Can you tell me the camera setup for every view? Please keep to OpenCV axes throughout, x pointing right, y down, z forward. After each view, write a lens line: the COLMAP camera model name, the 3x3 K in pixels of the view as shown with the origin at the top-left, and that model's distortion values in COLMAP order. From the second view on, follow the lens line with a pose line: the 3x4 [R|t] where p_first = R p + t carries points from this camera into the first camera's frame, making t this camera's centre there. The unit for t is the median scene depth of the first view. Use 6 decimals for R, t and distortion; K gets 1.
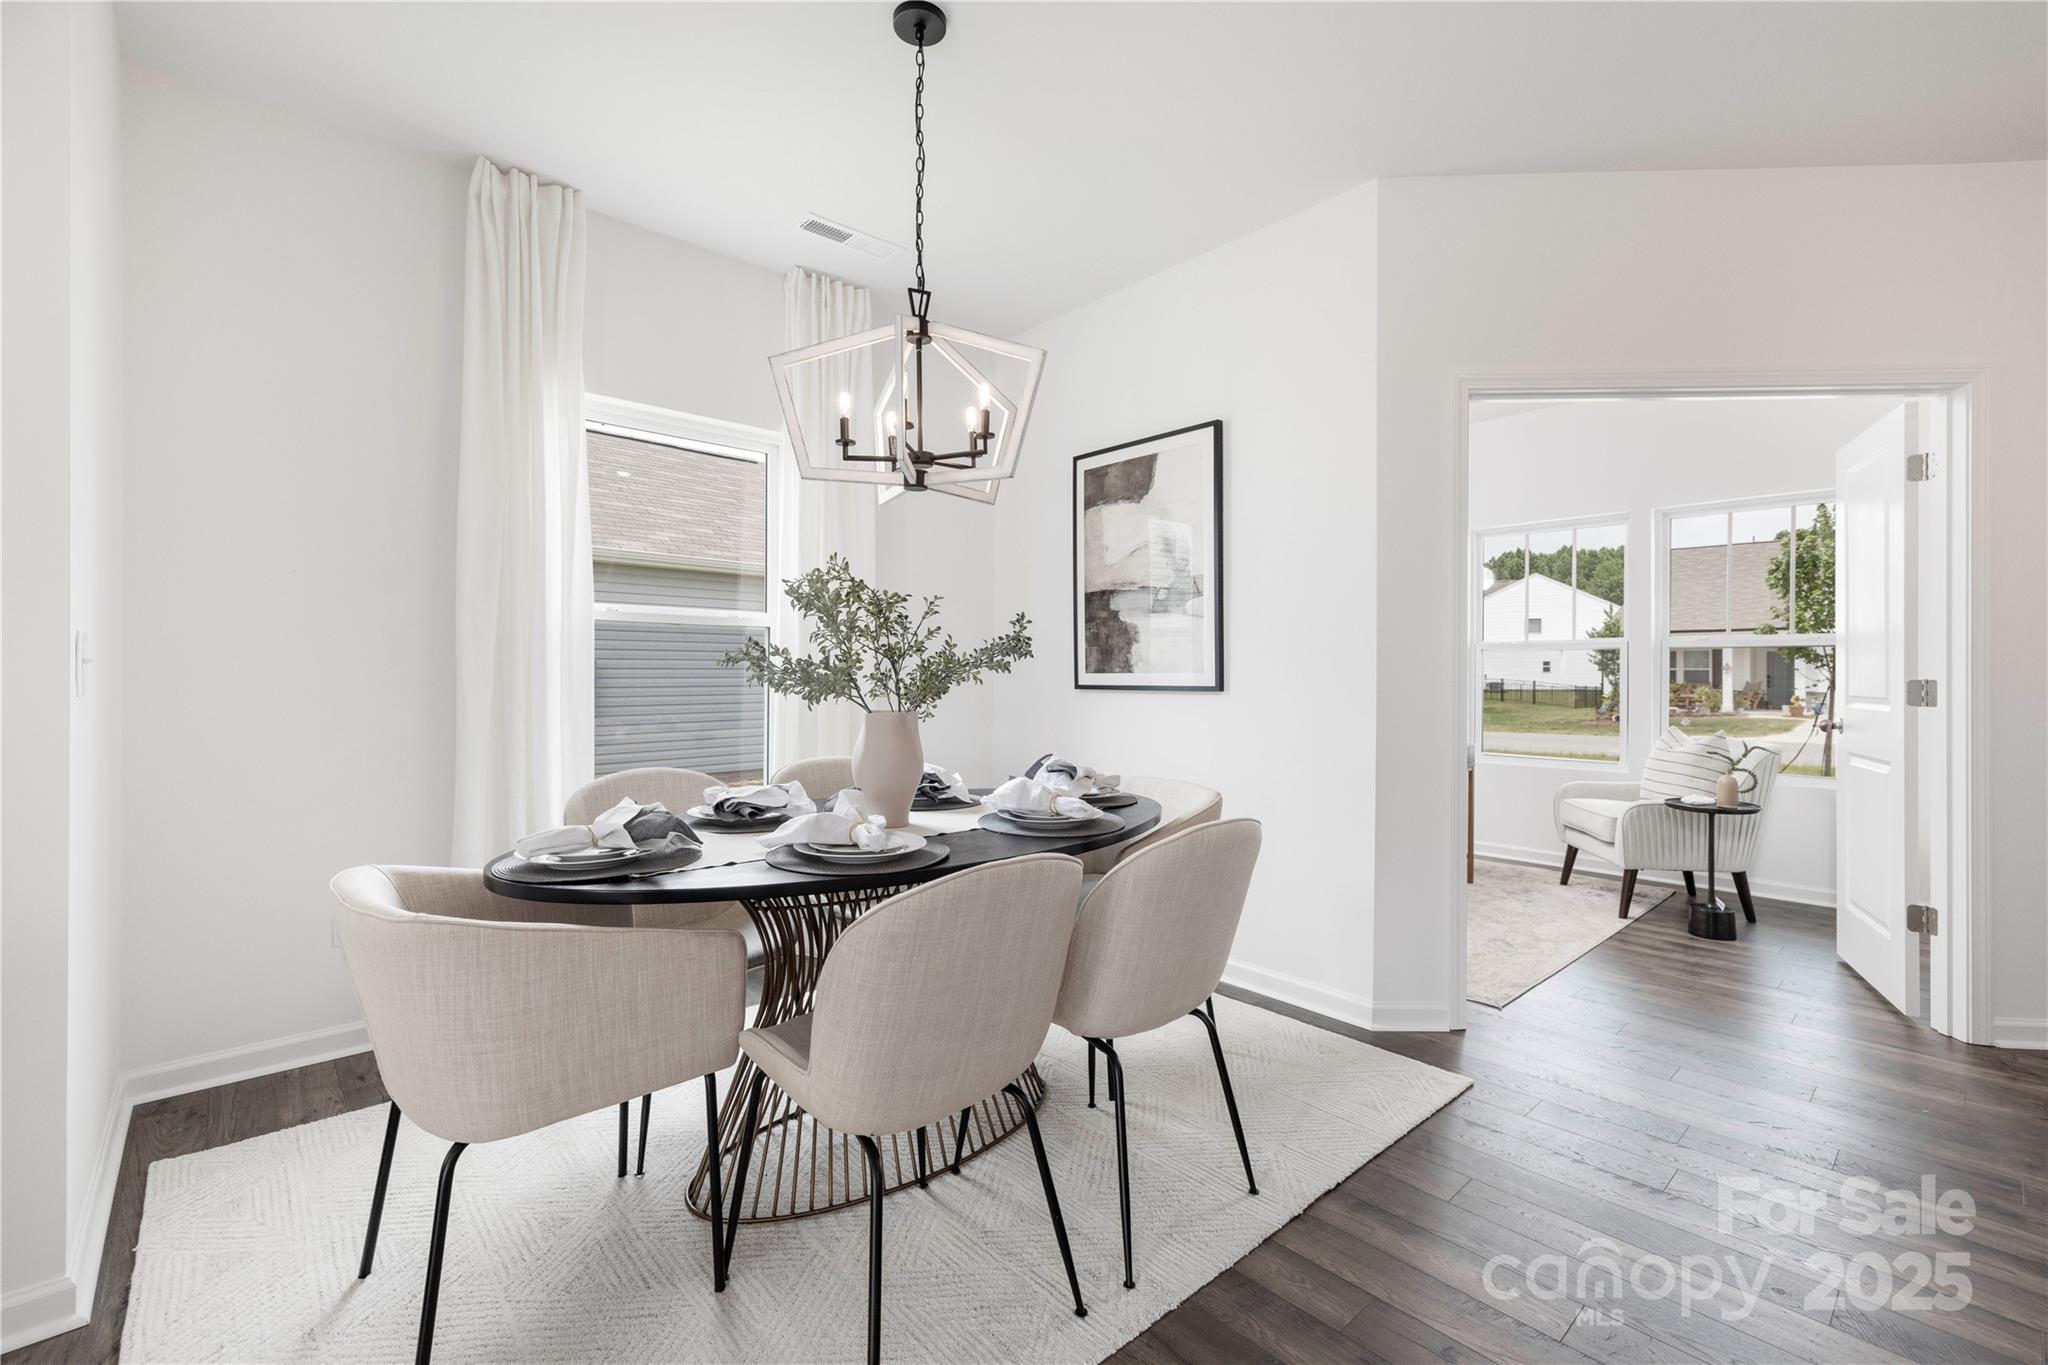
lens RADIAL K [[885.9, 0, 1026.8], [0, 885.9, 669.3], [0, 0, 1]] dist [0.001278, 0.000305]
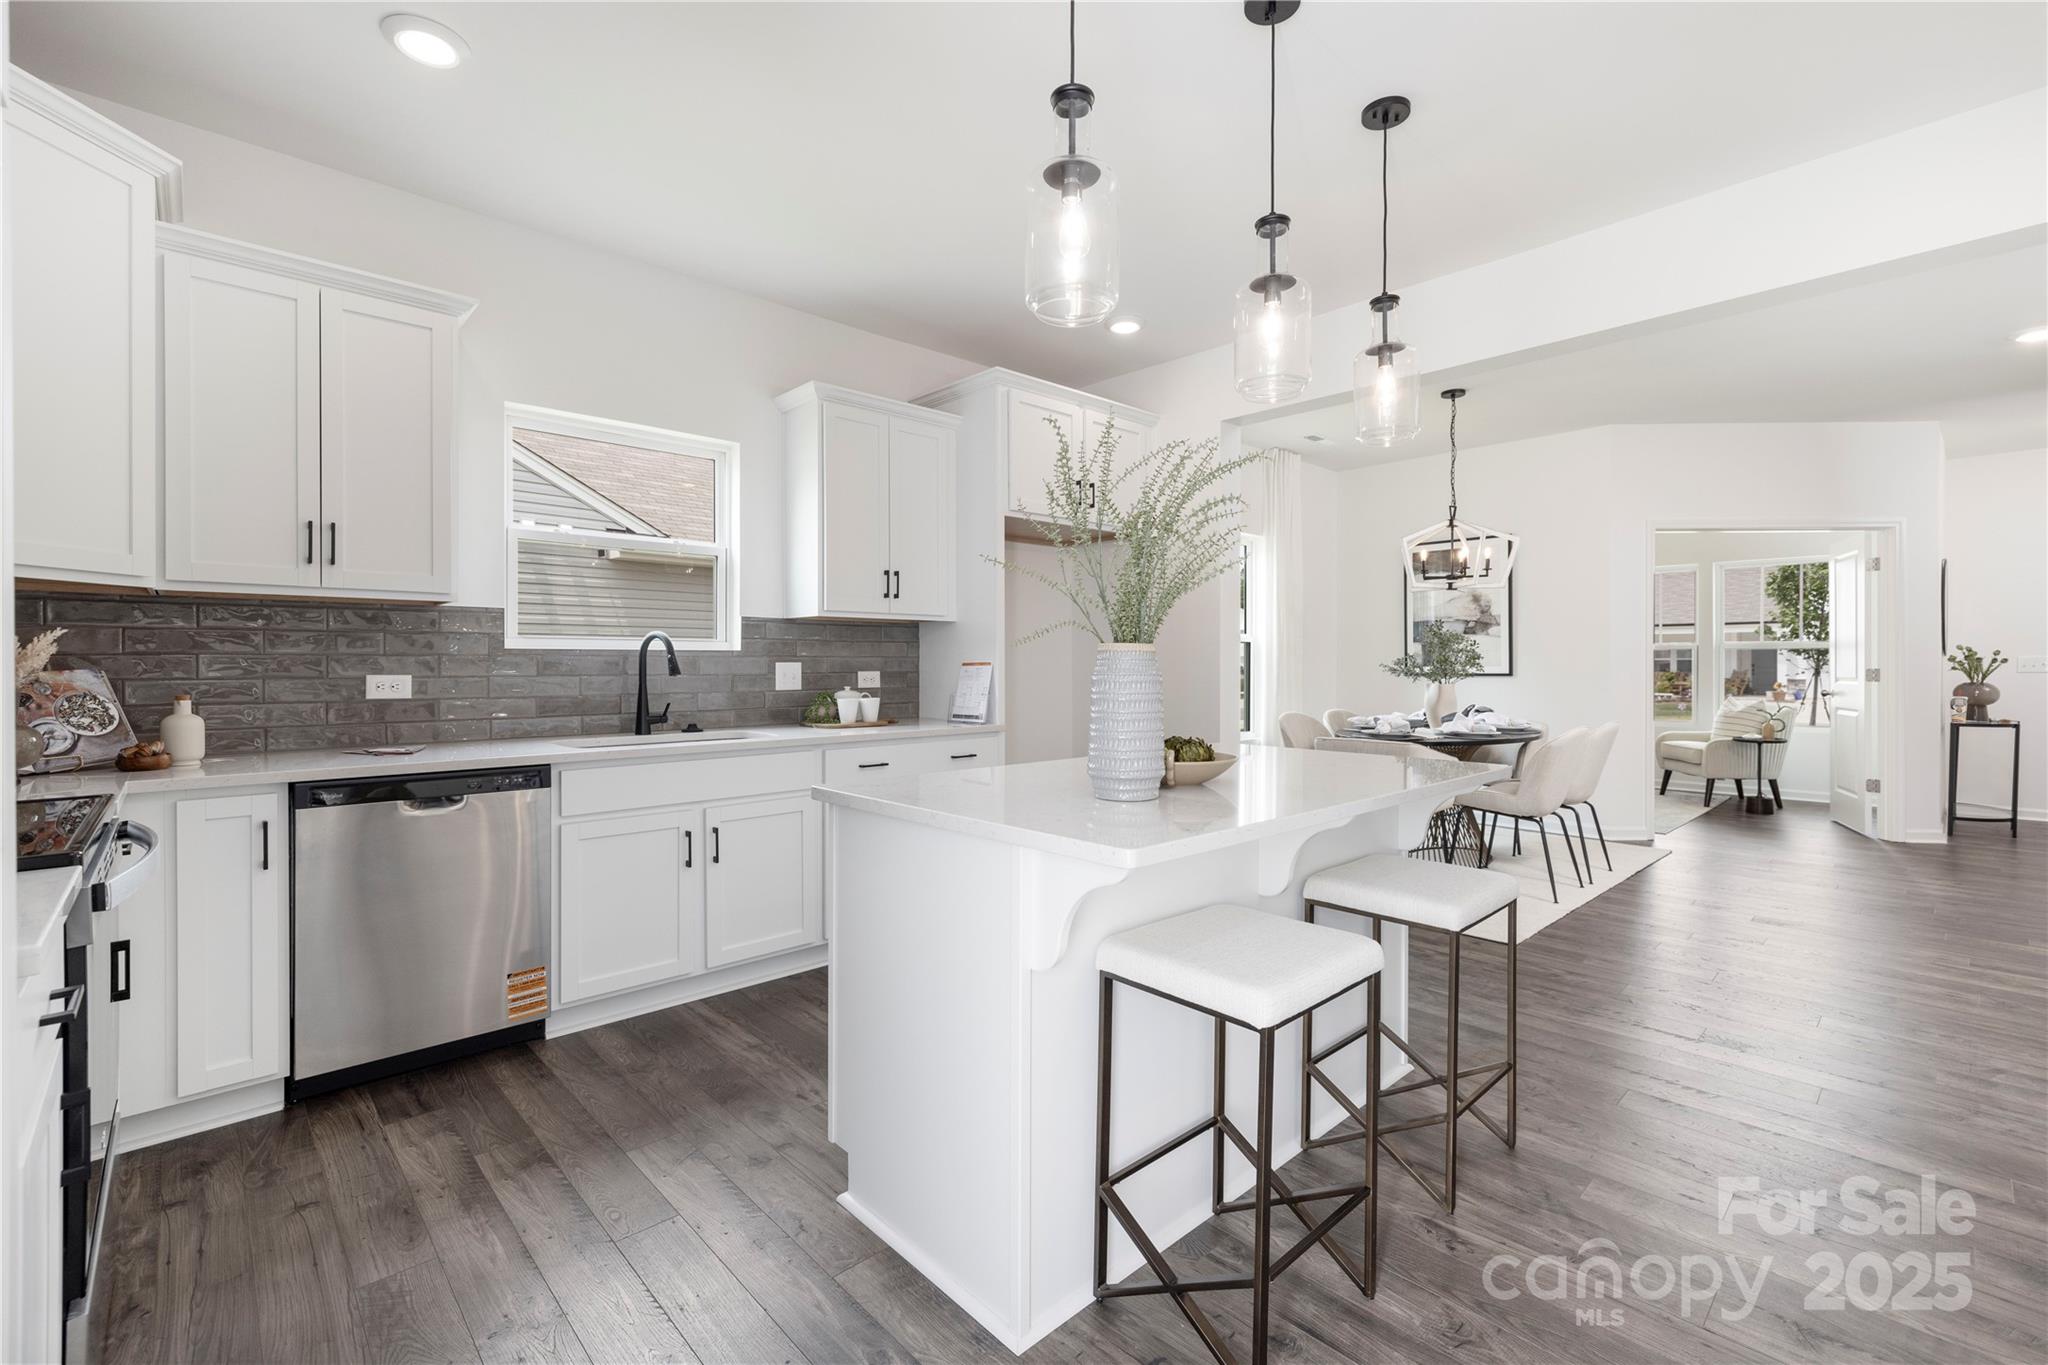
lens RADIAL K [[885.9, 0, 1026.8], [0, 885.9, 669.3], [0, 0, 1]] dist [0.001278, 0.000305]
pose [[0.999859, -0.003551, 0.016393, -0.867865], [0.003385, 0.999943, 0.010092, -0.012726], [-0.016428, -0.010035, 0.999815, -0.901446]]
